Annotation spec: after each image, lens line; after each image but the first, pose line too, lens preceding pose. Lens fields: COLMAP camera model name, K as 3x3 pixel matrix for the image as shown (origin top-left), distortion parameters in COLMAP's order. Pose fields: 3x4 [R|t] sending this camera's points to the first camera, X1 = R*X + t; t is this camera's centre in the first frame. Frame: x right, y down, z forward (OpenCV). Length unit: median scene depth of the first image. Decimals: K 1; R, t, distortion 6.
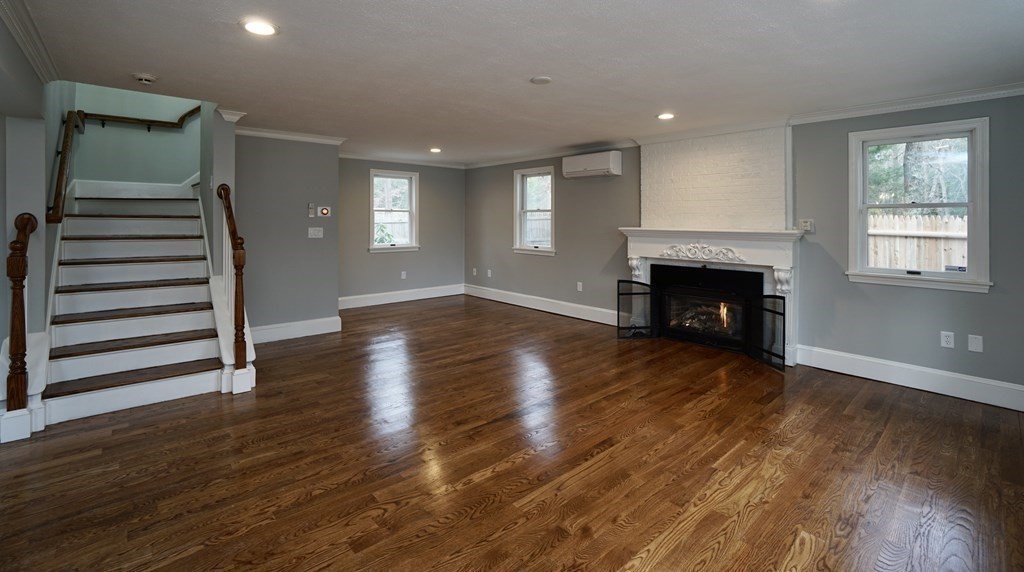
lens RADIAL K [[448.0, 0, 514.5], [0, 448.0, 221.6], [0, 0, 1]] dist [-0.055904, 0.017644]
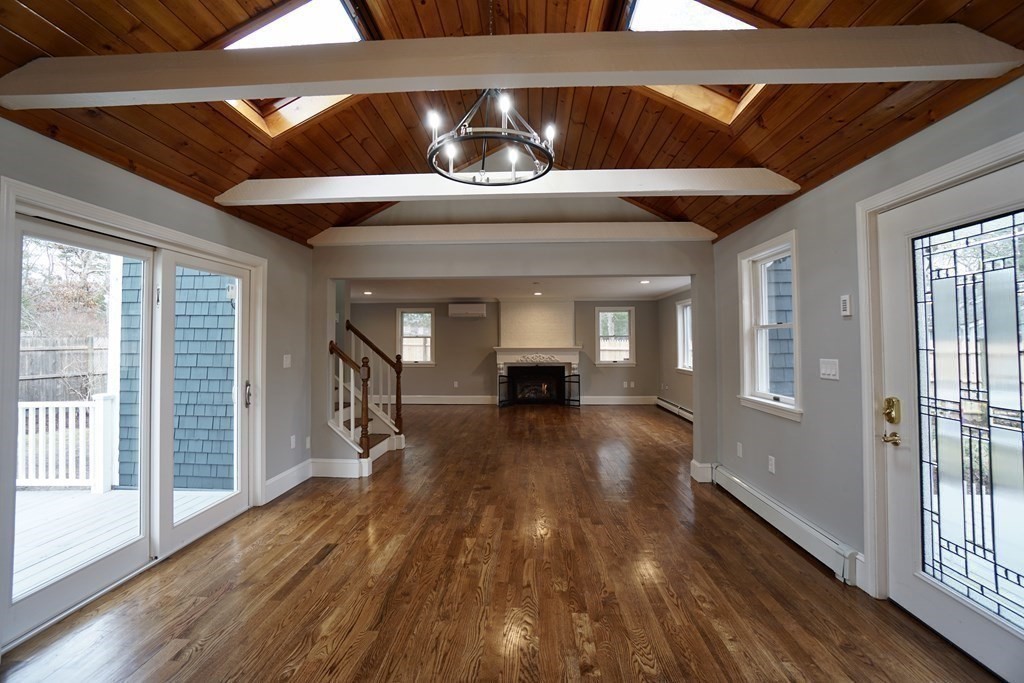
lens RADIAL K [[449.0, 0, 510.4], [0, 449.0, 328.8], [0, 0, 1]] dist [-0.066592, 0.024877]
pose [[0.700128, 0.013820, 0.713884, -1.256191], [0.009221, 0.999554, -0.028393, -0.010560], [-0.713958, 0.026461, 0.699689, -0.399552]]
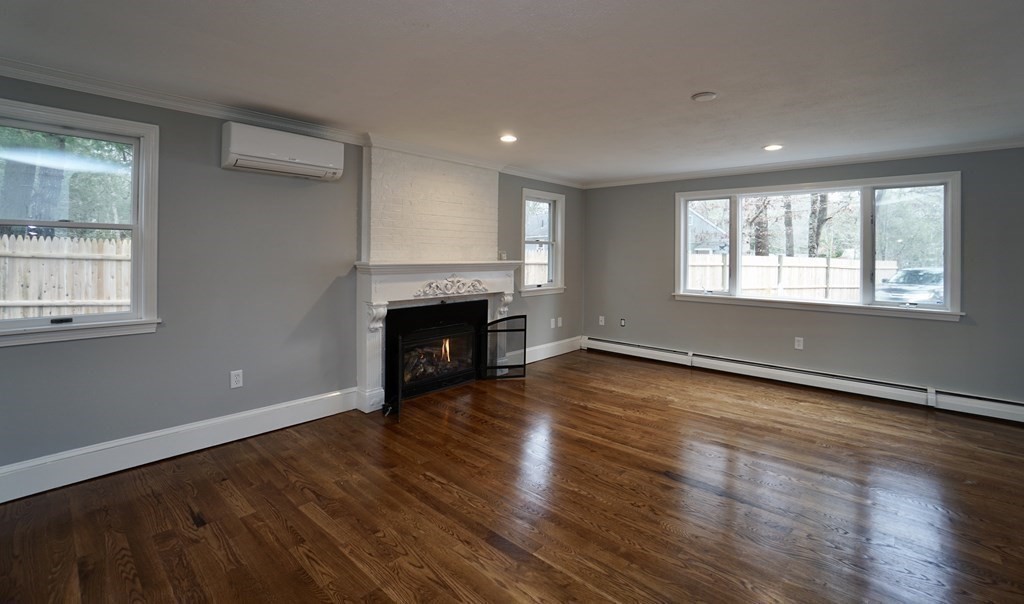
lens RADIAL K [[444.8, 0, 514.5], [0, 444.8, 246.6], [0, 0, 1]] dist [-0.074048, 0.000035]
pose [[-0.111387, 0.003262, 0.993772, -0.550221], [-0.011961, 0.999918, -0.004623, -0.012300], [-0.993705, -0.012402, -0.111338, 1.060128]]
